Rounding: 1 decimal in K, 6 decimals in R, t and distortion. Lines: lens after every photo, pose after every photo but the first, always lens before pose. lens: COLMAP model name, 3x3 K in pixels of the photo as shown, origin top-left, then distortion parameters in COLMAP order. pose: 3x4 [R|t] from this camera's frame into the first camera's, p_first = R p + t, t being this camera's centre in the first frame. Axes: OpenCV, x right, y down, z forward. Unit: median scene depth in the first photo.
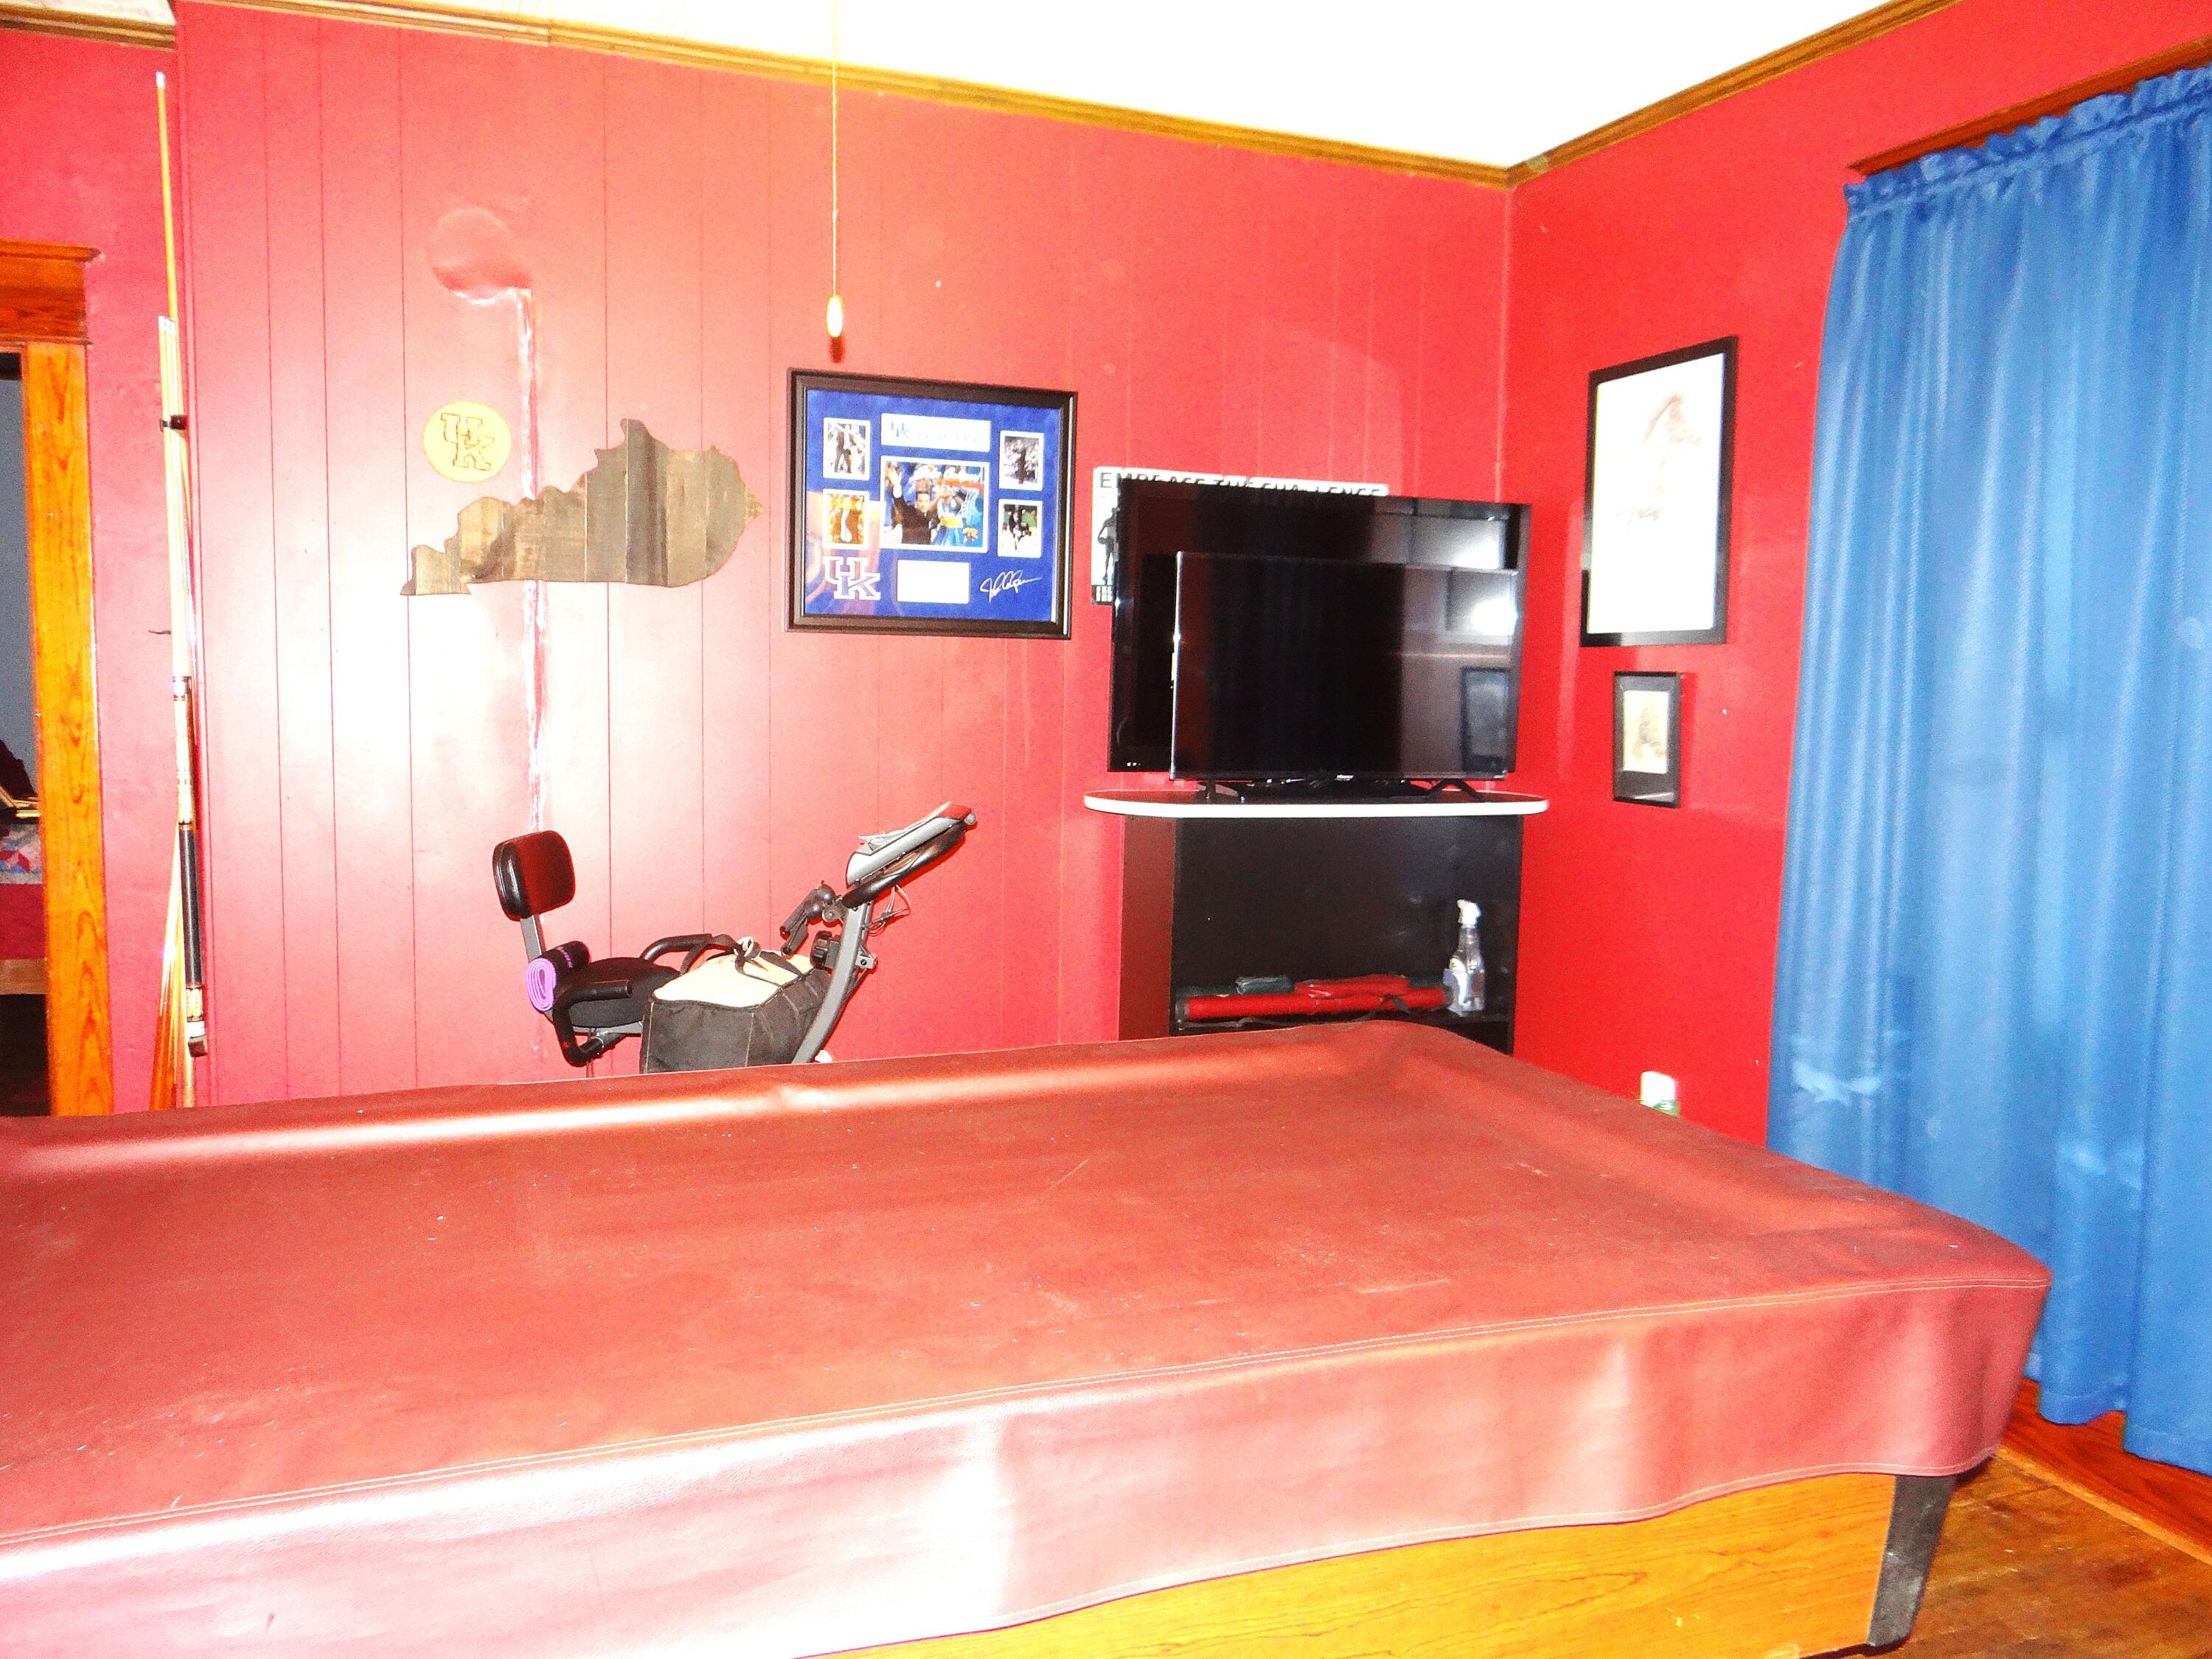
lens RADIAL K [[1775.5, 0, 1109.5], [0, 1775.5, 831.4], [0, 0, 1]] dist [-0.002478, 0.006849]
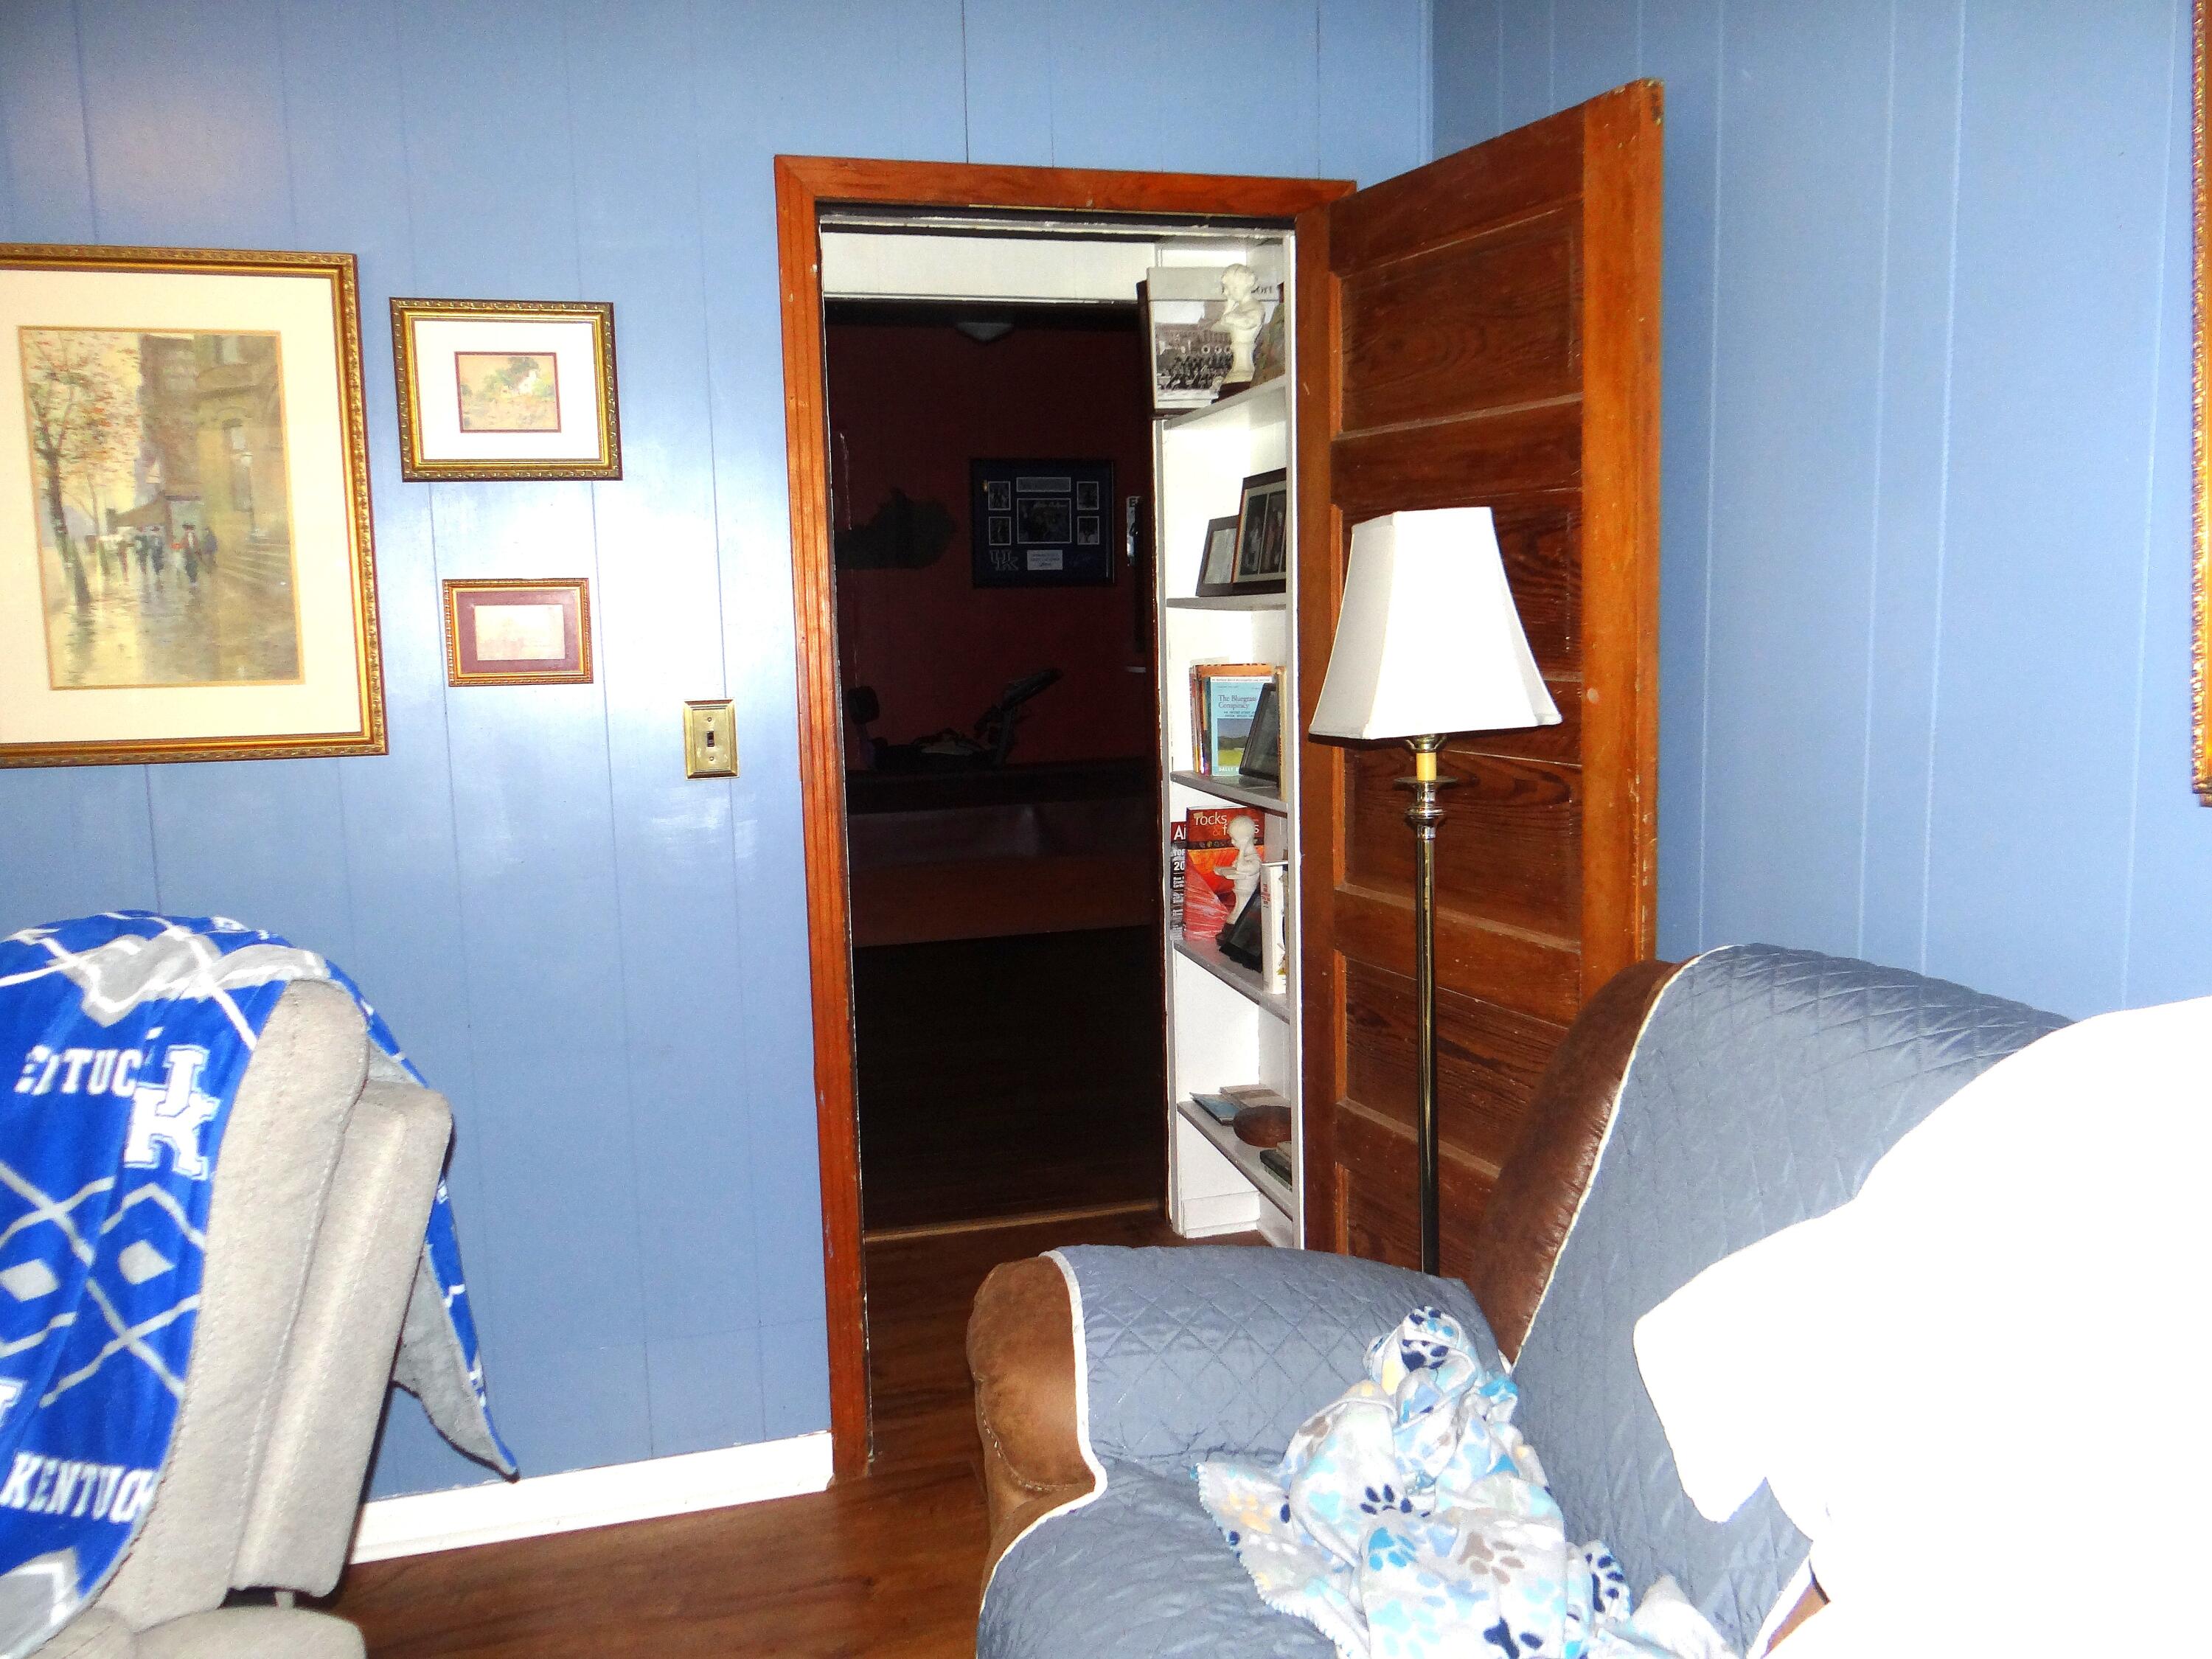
lens RADIAL K [[1775.5, 0, 1107.7], [0, 1775.5, 827.7], [0, 0, 1]] dist [-0.002478, 0.006849]
pose [[0.994164, -0.029240, -0.103841, 0.187864], [0.032042, 0.999163, 0.025421, 0.121136], [0.103010, -0.028600, 0.994269, -1.080933]]
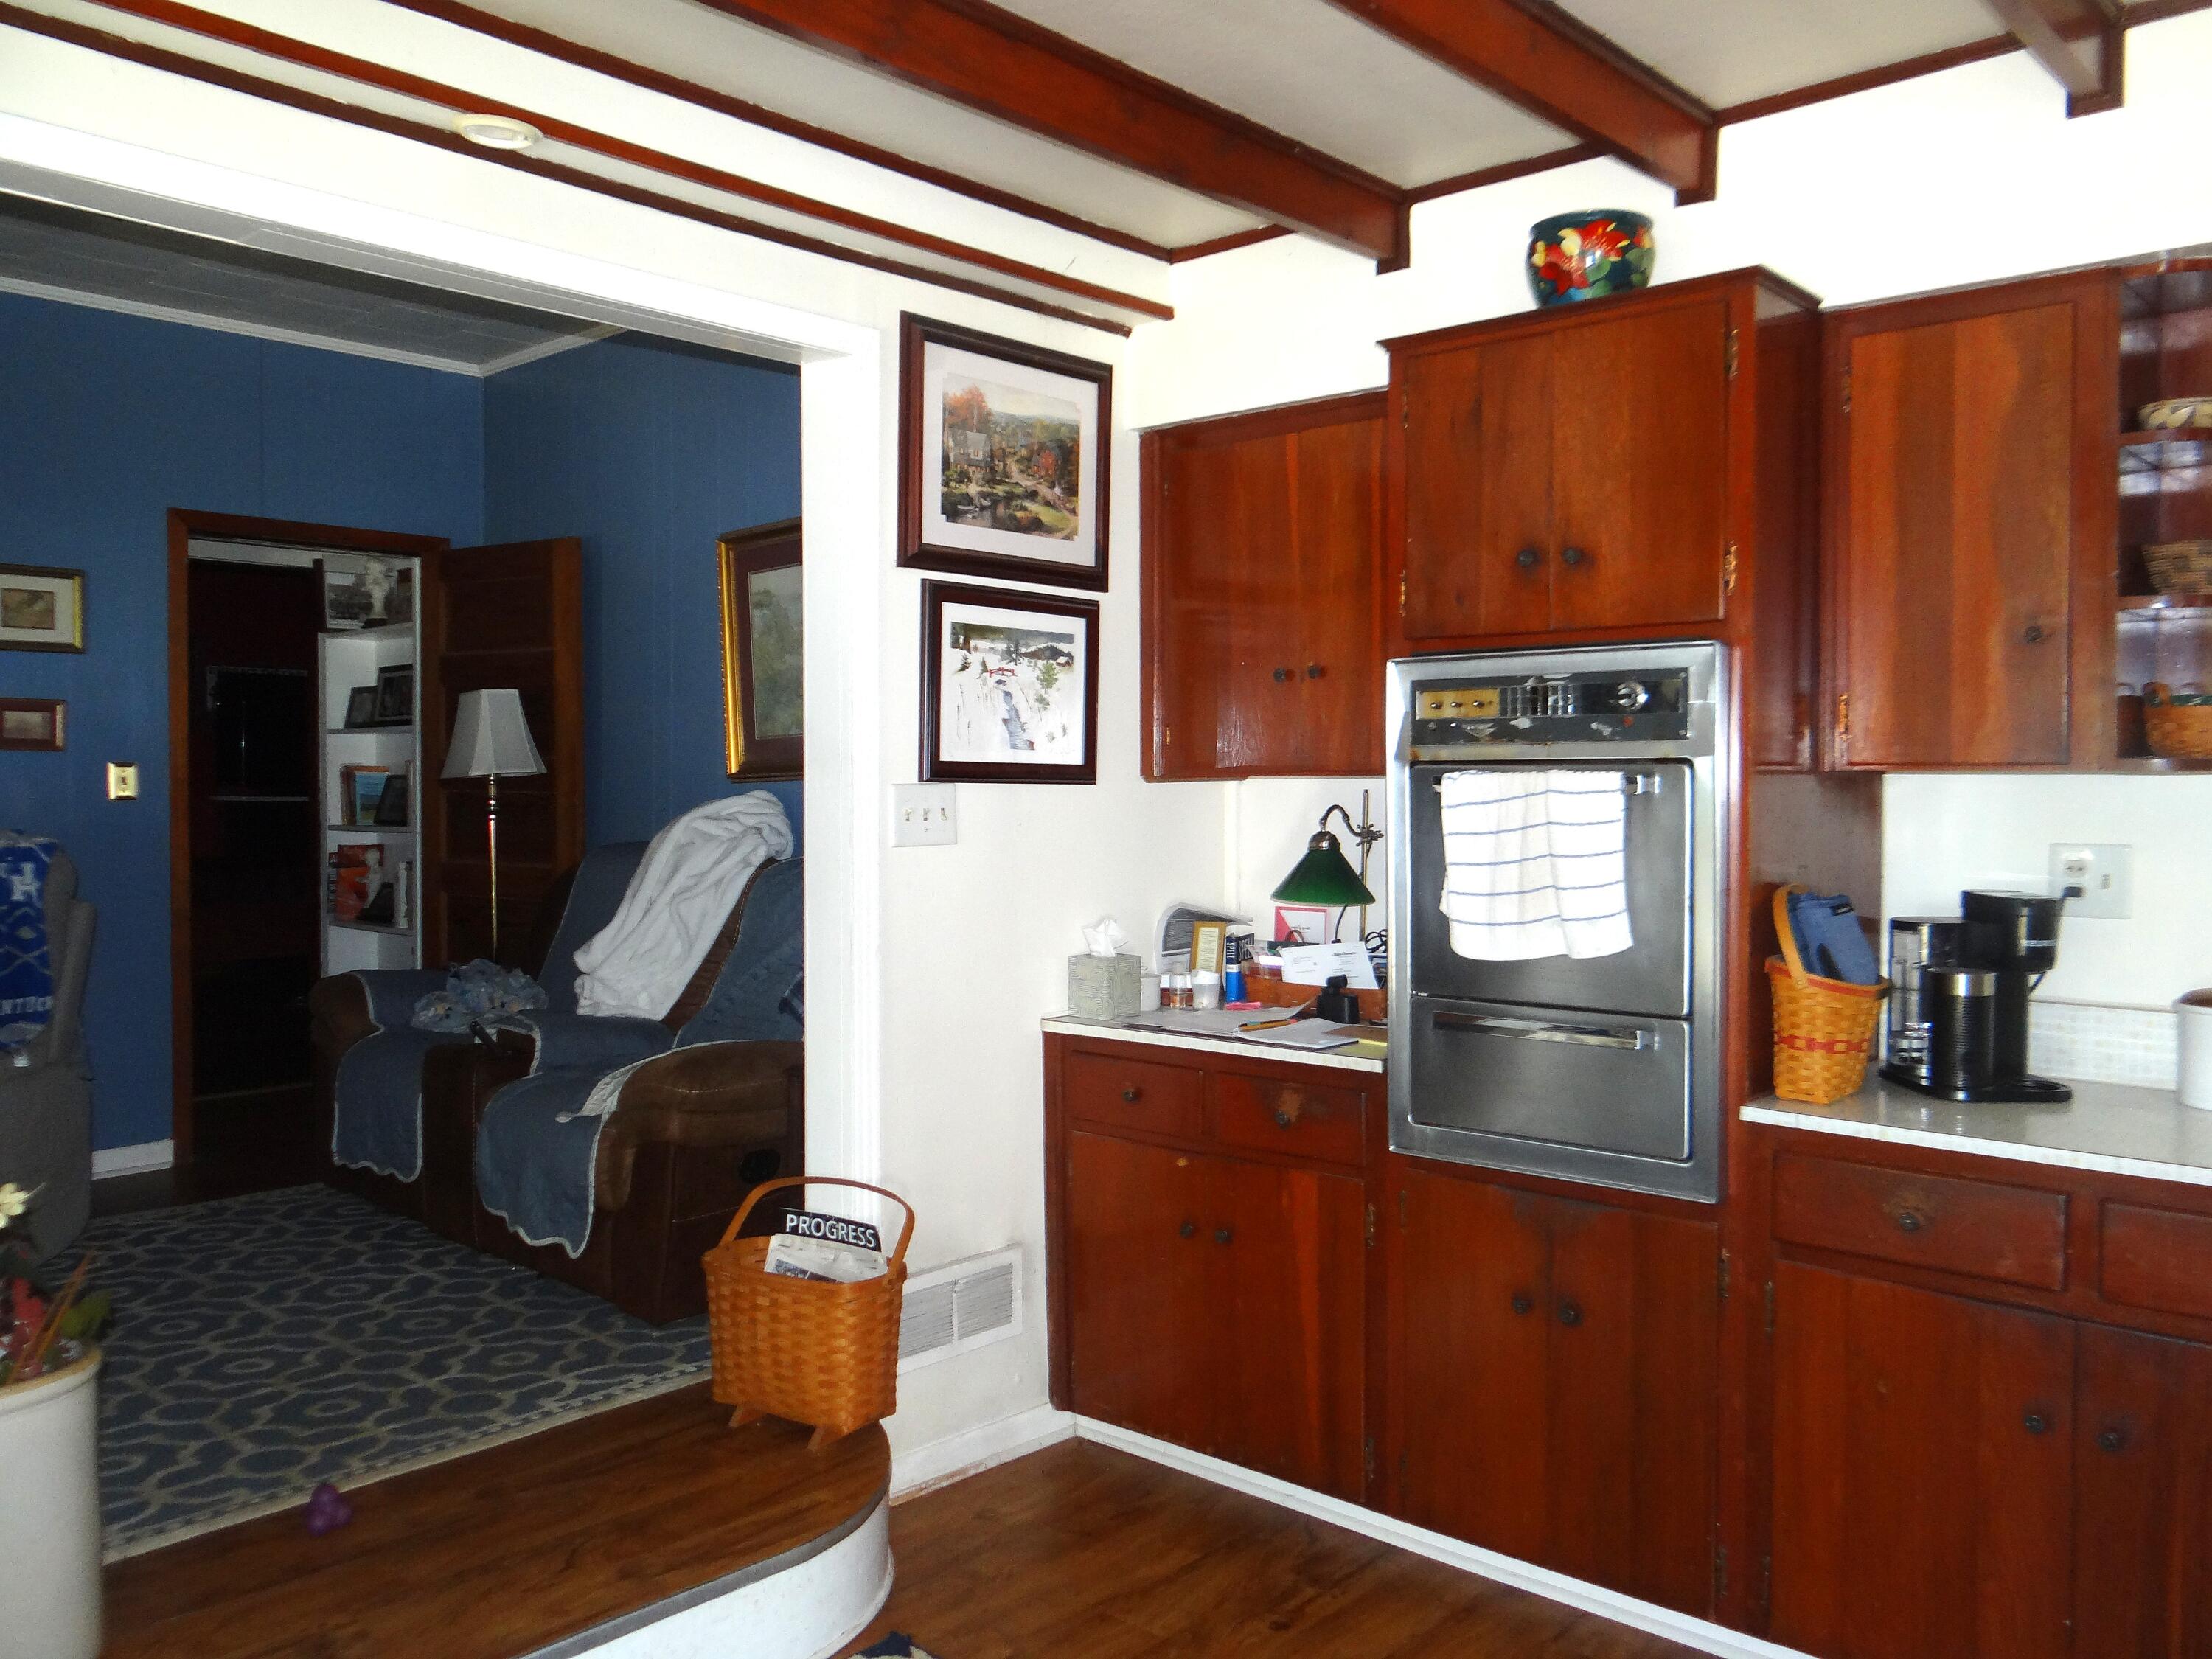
lens RADIAL K [[1775.5, 0, 1104.0], [0, 1775.5, 817.6], [0, 0, 1]] dist [-0.002478, 0.006849]
pose [[0.900457, -0.025798, 0.434178, -0.136226], [0.057007, 0.996628, -0.059010, 0.440123], [-0.431192, 0.077887, 0.898892, -3.283790]]
